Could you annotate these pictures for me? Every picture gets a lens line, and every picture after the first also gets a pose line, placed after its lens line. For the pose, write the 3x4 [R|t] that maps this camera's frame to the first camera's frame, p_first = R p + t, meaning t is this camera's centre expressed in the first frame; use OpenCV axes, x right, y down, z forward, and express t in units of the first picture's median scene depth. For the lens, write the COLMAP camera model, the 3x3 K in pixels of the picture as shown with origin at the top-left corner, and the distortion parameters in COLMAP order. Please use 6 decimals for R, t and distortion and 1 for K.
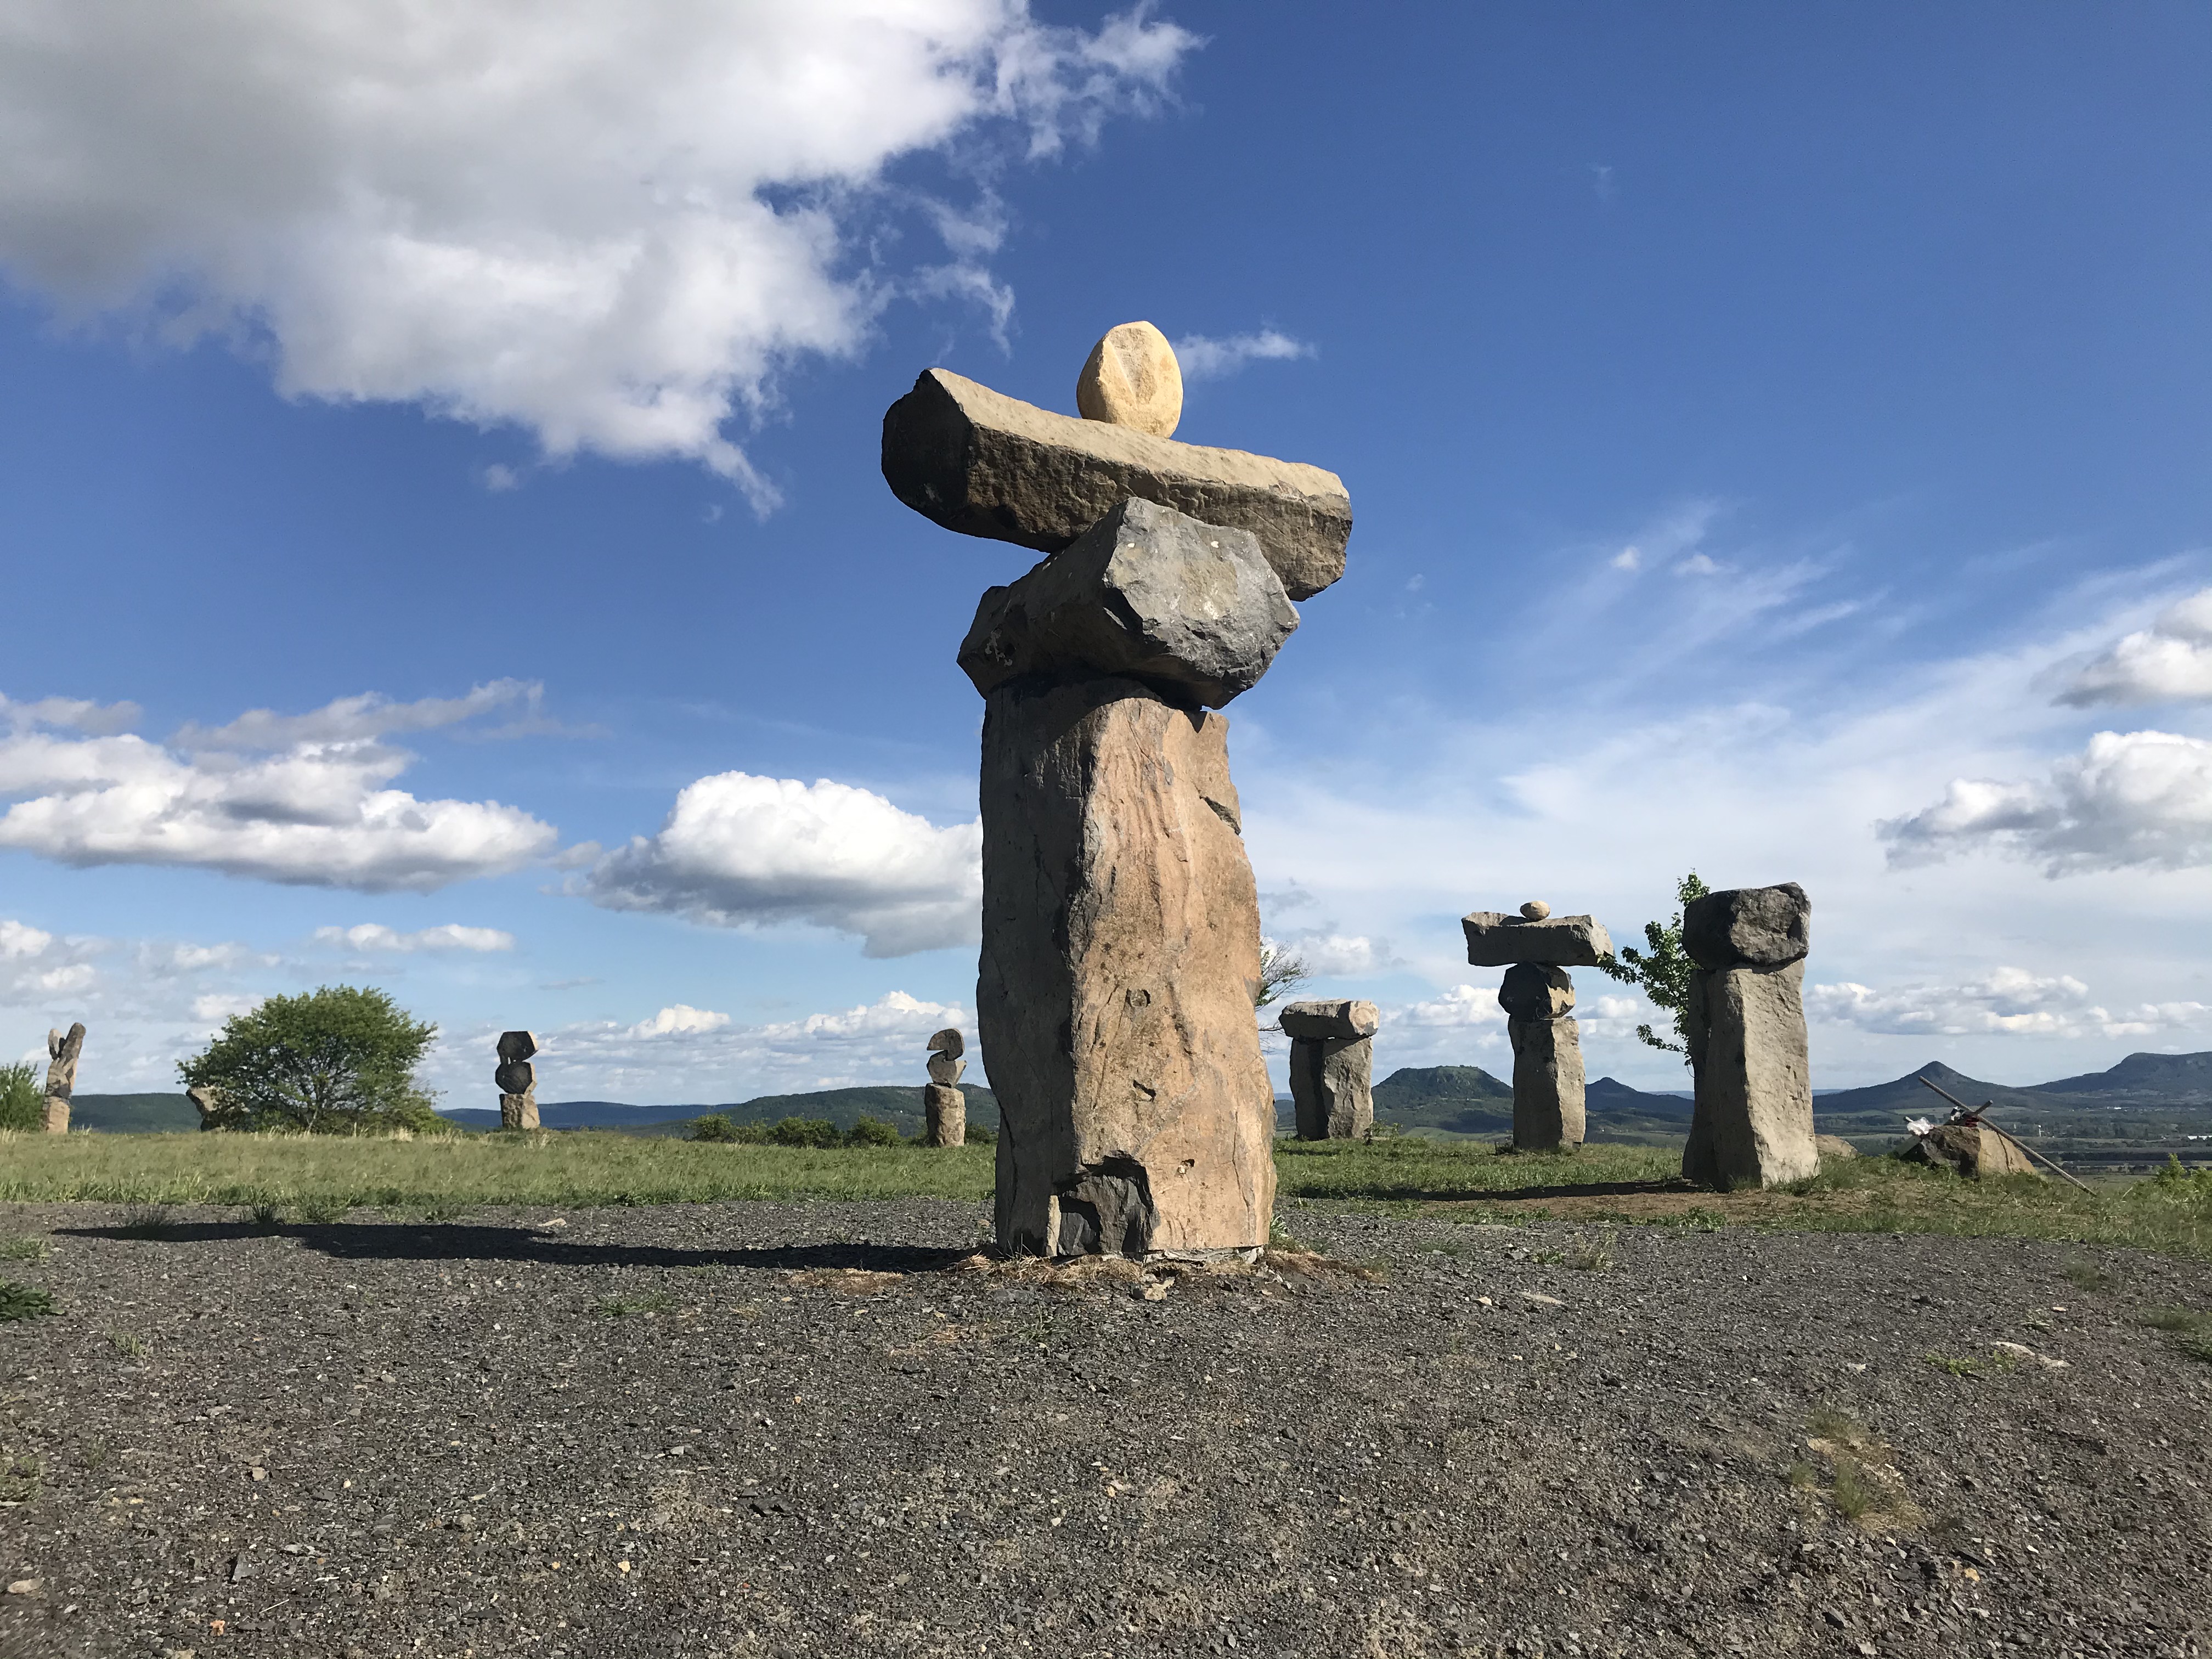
lens RADIAL K [[1804.1, 0, 1104.5], [0, 1804.1, 826.0], [0, 0, 1]] dist [-0.002844, -0.003901]
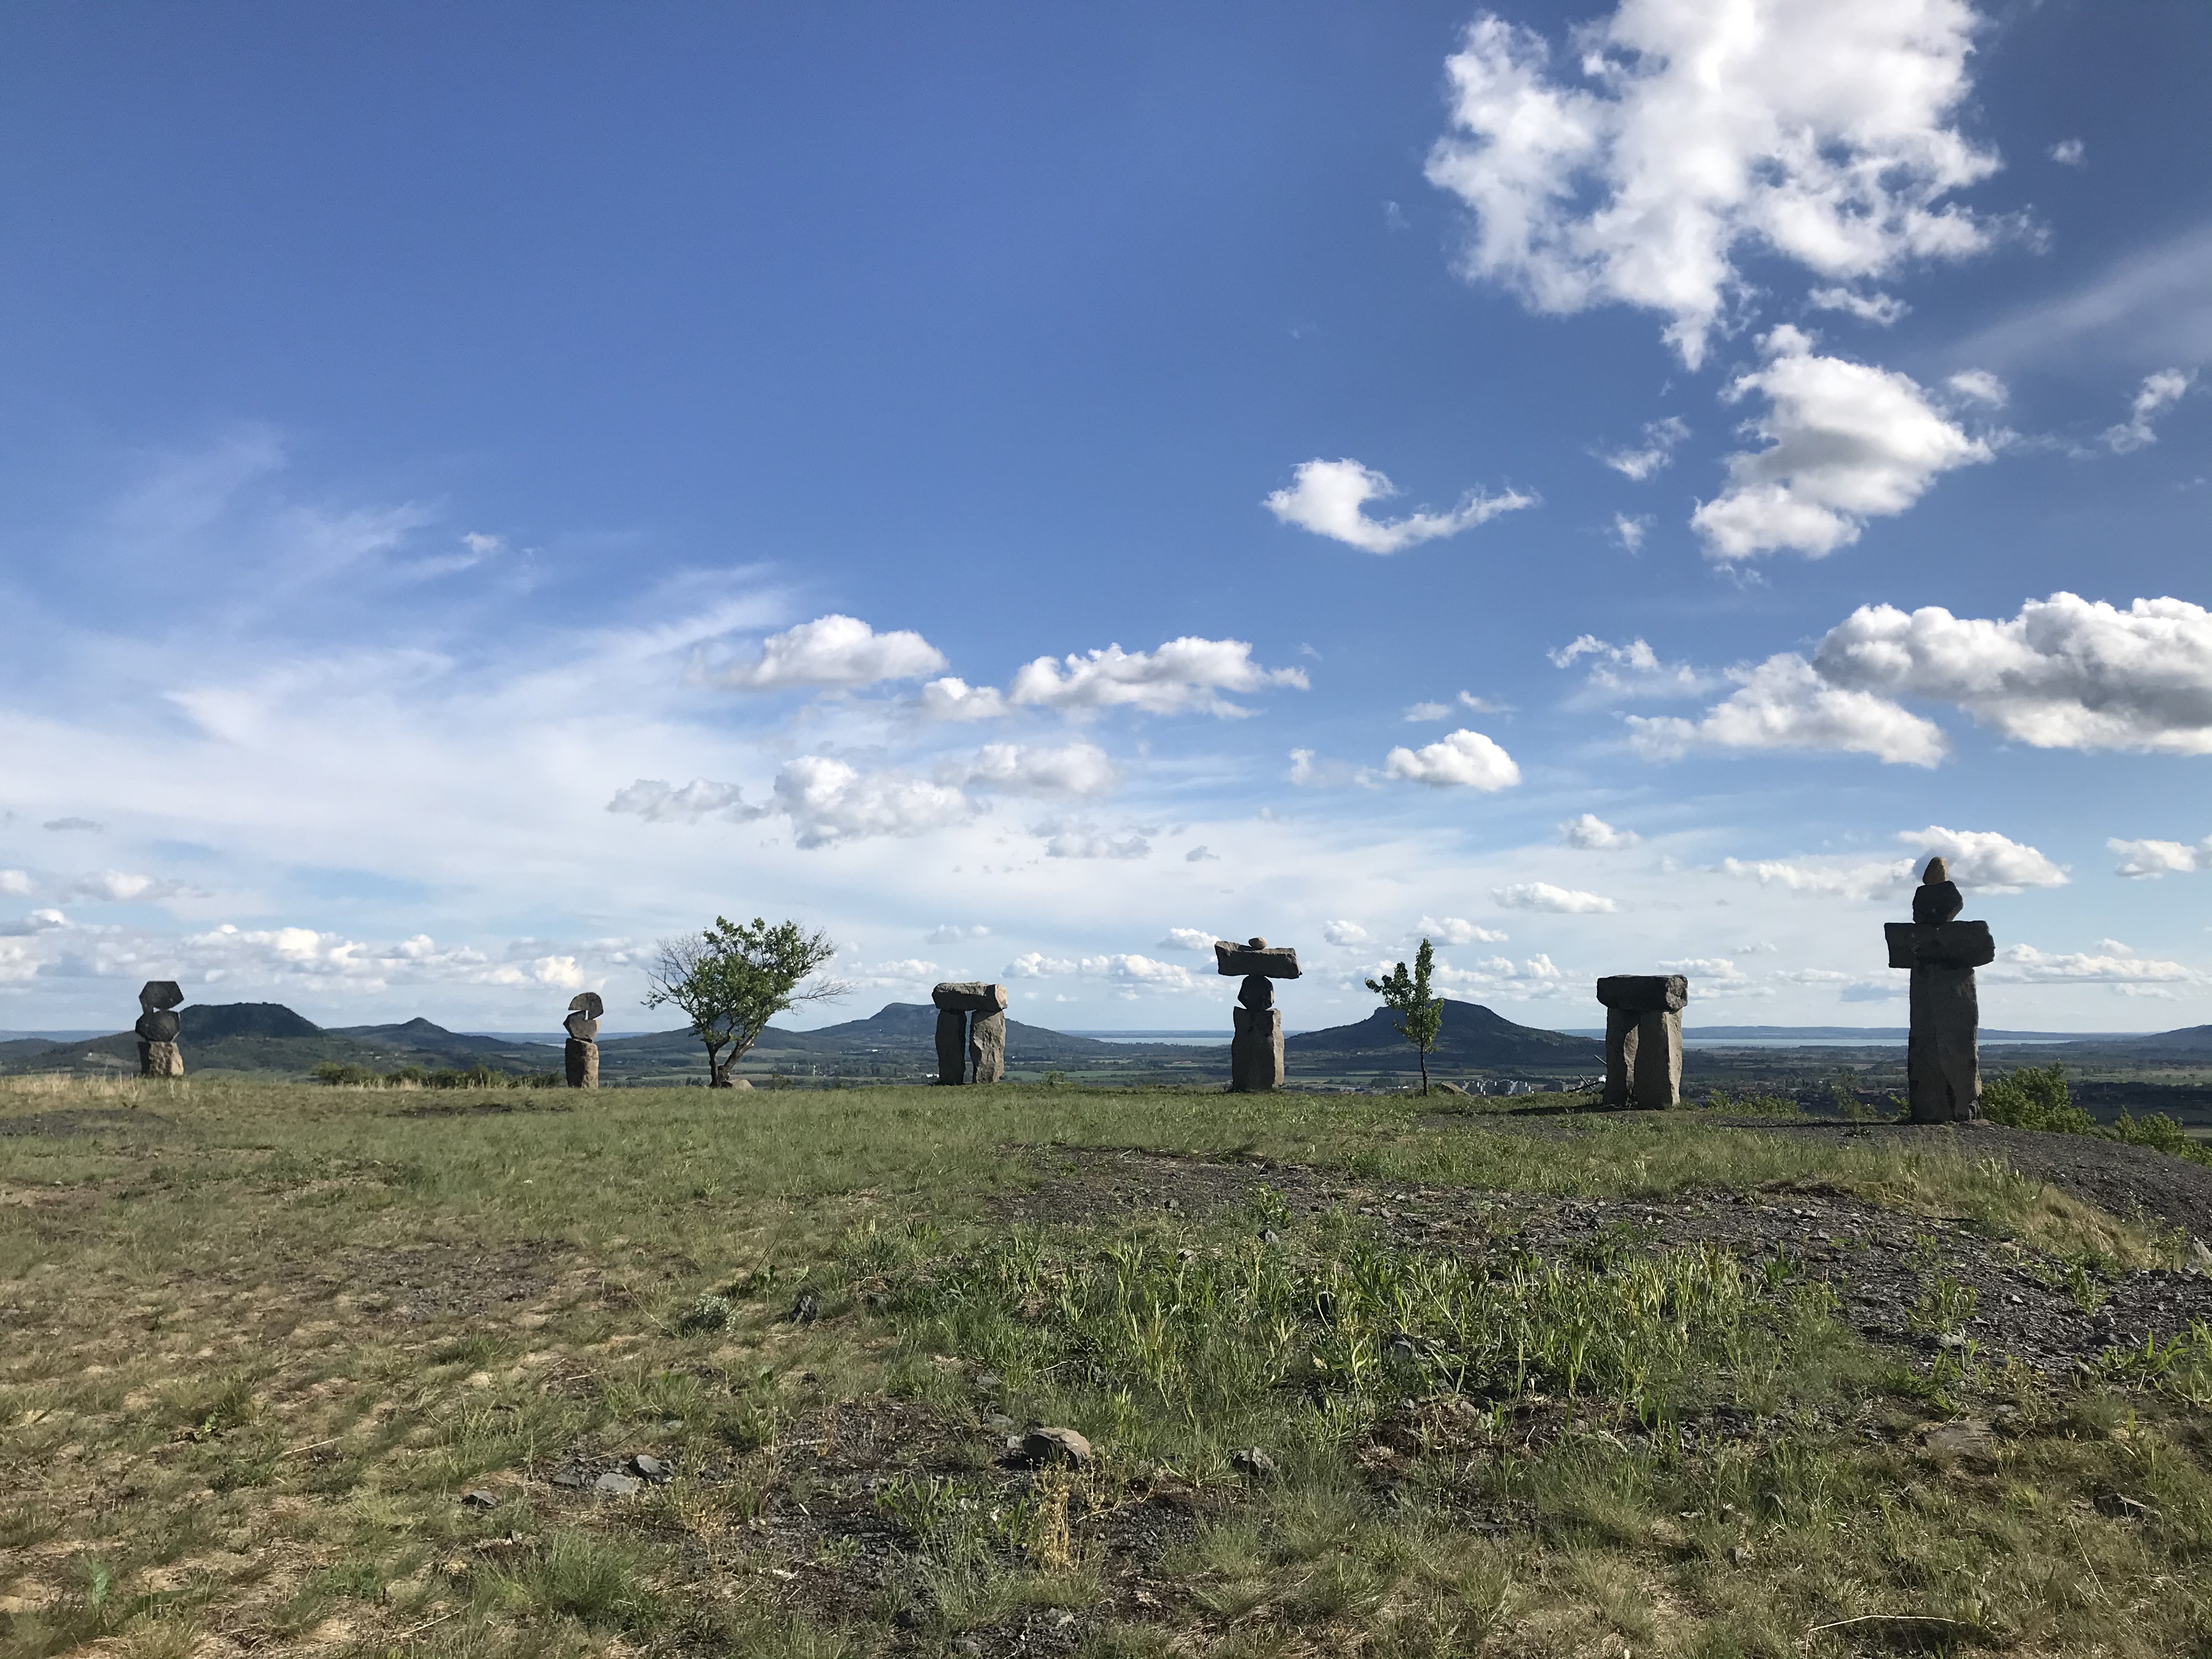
lens RADIAL K [[1804.1, 0, 1102.5], [0, 1804.1, 828.3], [0, 0, 1]] dist [-0.002844, -0.003901]
pose [[0.808770, 0.076214, 0.583166, -4.066304], [-0.097060, 0.995268, 0.004537, -0.238831], [-0.580060, -0.060271, 0.812341, -1.080968]]
